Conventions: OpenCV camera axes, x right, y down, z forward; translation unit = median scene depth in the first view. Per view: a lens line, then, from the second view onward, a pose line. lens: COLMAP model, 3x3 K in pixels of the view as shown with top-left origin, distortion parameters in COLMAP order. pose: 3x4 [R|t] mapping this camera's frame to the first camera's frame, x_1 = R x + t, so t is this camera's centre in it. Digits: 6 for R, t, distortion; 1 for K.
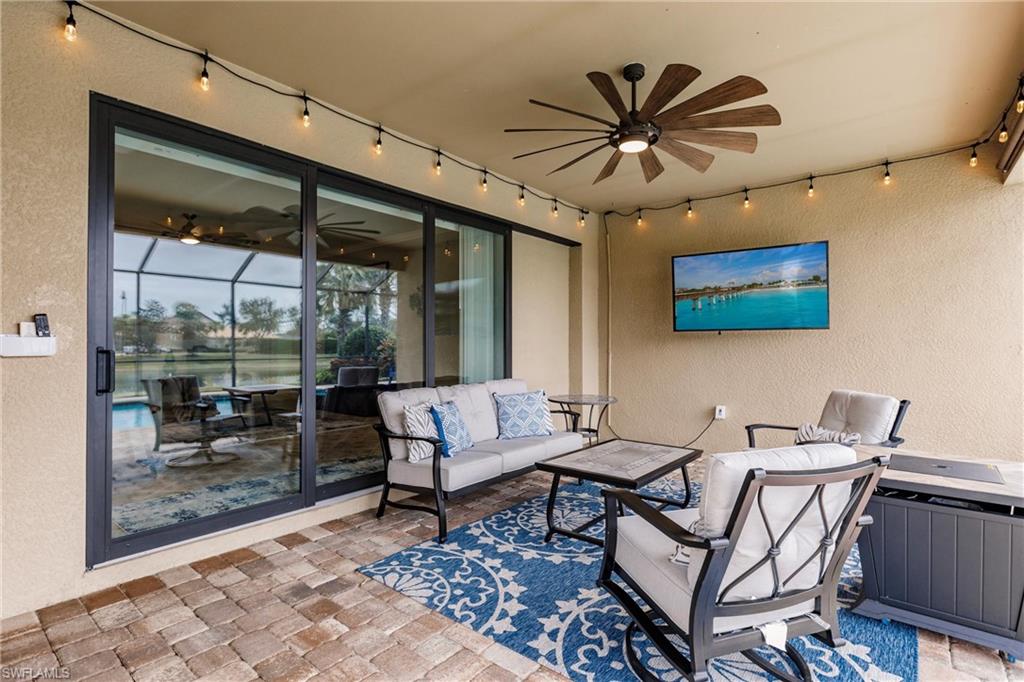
lens RADIAL K [[512.8, 0, 512.0], [0, 512.8, 341.0], [0, 0, 1]] dist [-0.019583, -0.000063]
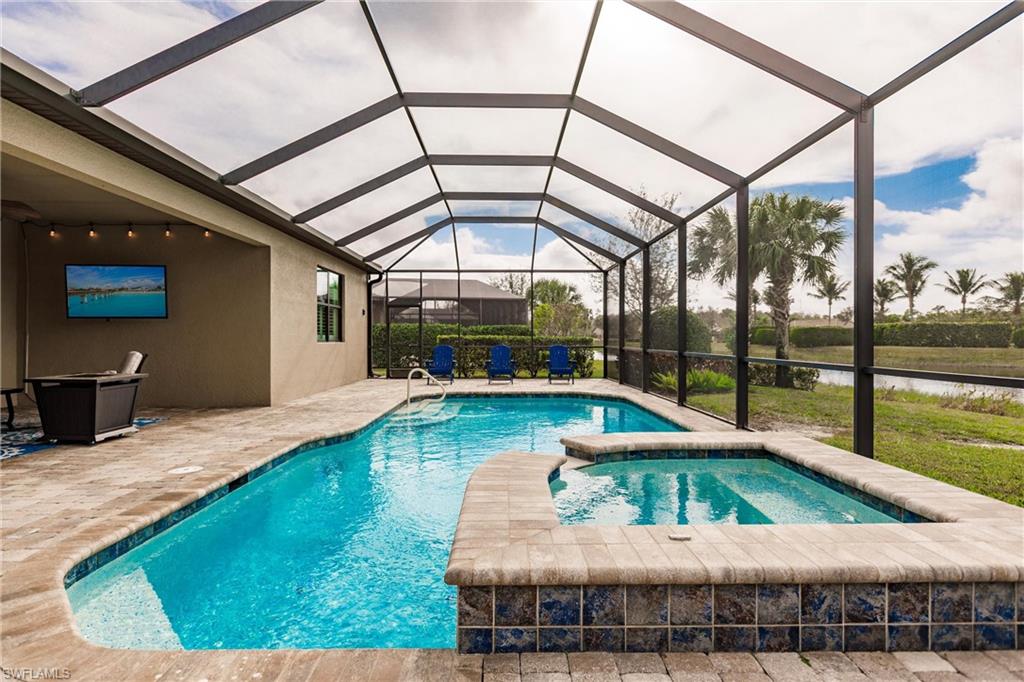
lens RADIAL K [[512.8, 0, 512.0], [0, 512.8, 341.0], [0, 0, 1]] dist [-0.019583, -0.000063]
pose [[0.748934, 0.000128, 0.662644, 0.323794], [-0.011033, 0.999864, 0.012277, 0.017322], [-0.662552, -0.016505, 0.748834, -0.920648]]
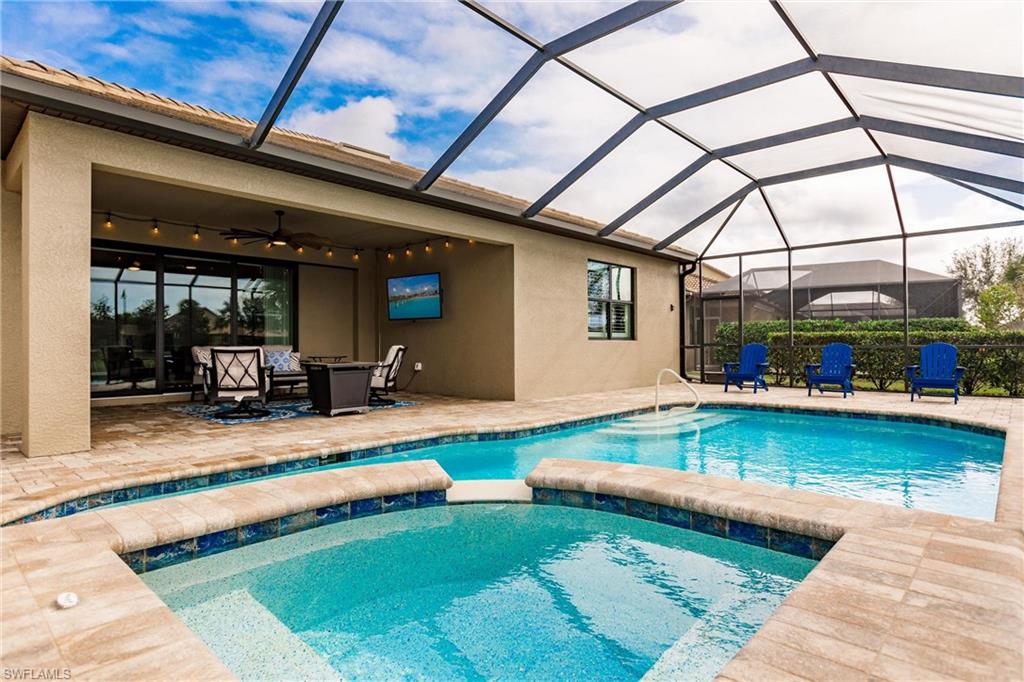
lens RADIAL K [[542.3, 0, 512.0], [0, 542.3, 341.0], [0, 0, 1]] dist [-0.012275, 0.000889]
pose [[0.999346, -0.000757, -0.036141, 0.865978], [0.000980, 0.999981, 0.006162, 0.047434], [0.036136, -0.006193, 0.999328, -0.952268]]
